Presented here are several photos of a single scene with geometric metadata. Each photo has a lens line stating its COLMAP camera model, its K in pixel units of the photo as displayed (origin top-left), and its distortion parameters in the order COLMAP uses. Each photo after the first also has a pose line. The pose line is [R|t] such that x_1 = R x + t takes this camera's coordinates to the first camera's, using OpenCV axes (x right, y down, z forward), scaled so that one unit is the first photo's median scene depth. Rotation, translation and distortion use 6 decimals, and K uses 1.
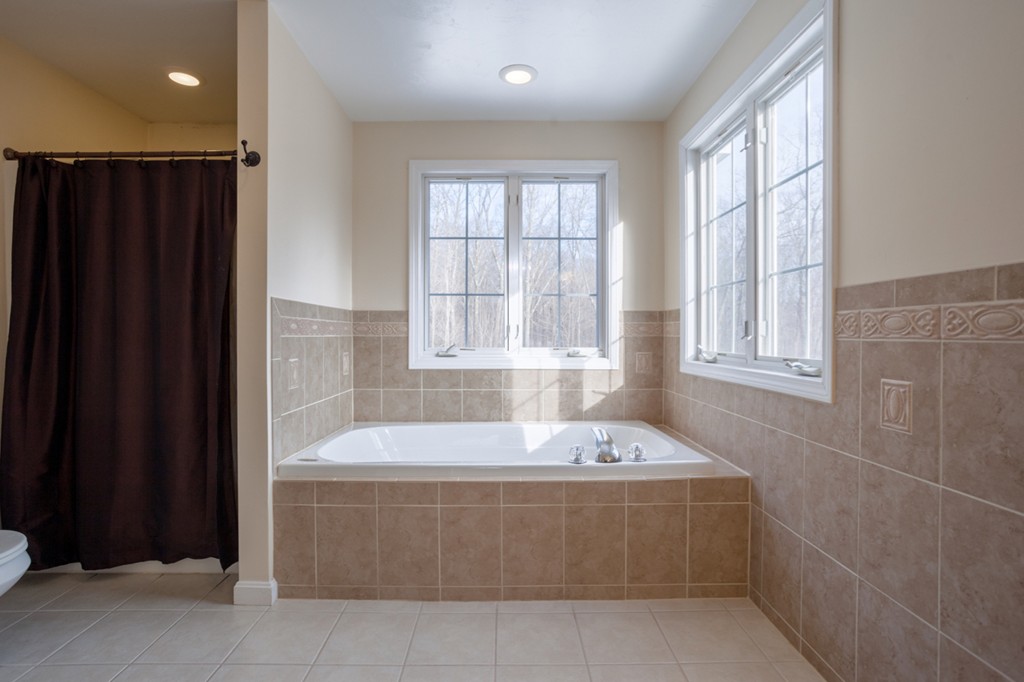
lens RADIAL K [[490.3, 0, 511.4], [0, 490.3, 343.6], [0, 0, 1]] dist [-0.012353, 0.006624]
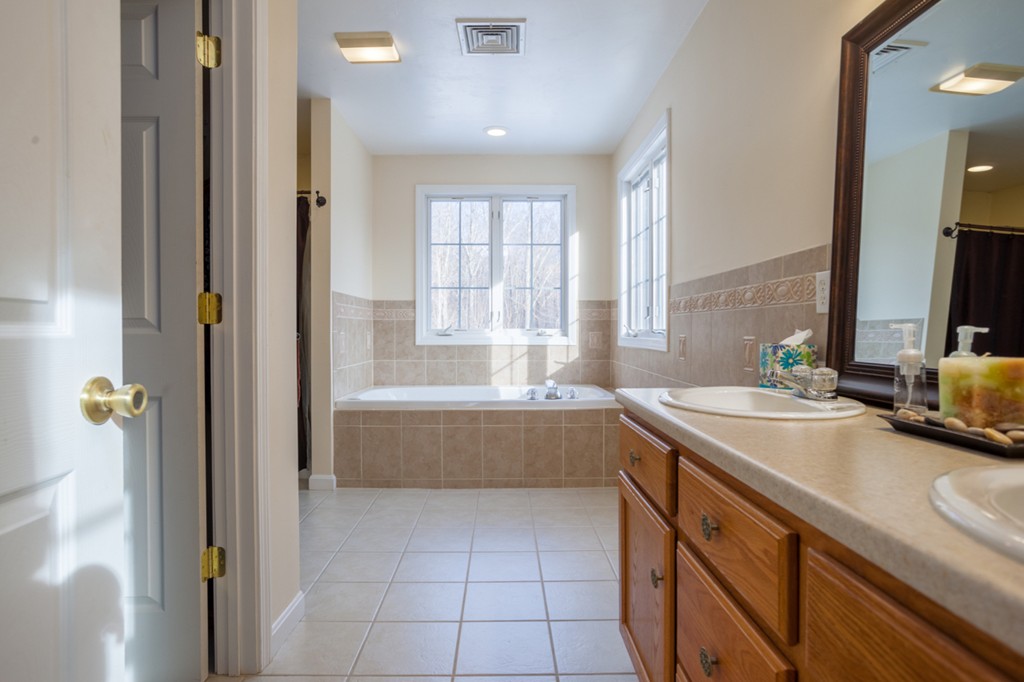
lens RADIAL K [[542.5, 0, 508.4], [0, 542.5, 344.2], [0, 0, 1]] dist [0.003333, 0.000087]
pose [[0.999996, 0.000380, -0.002804, 0.048548], [-0.000354, 0.999957, 0.009286, 0.041747], [0.002808, -0.009285, 0.999953, -0.515698]]
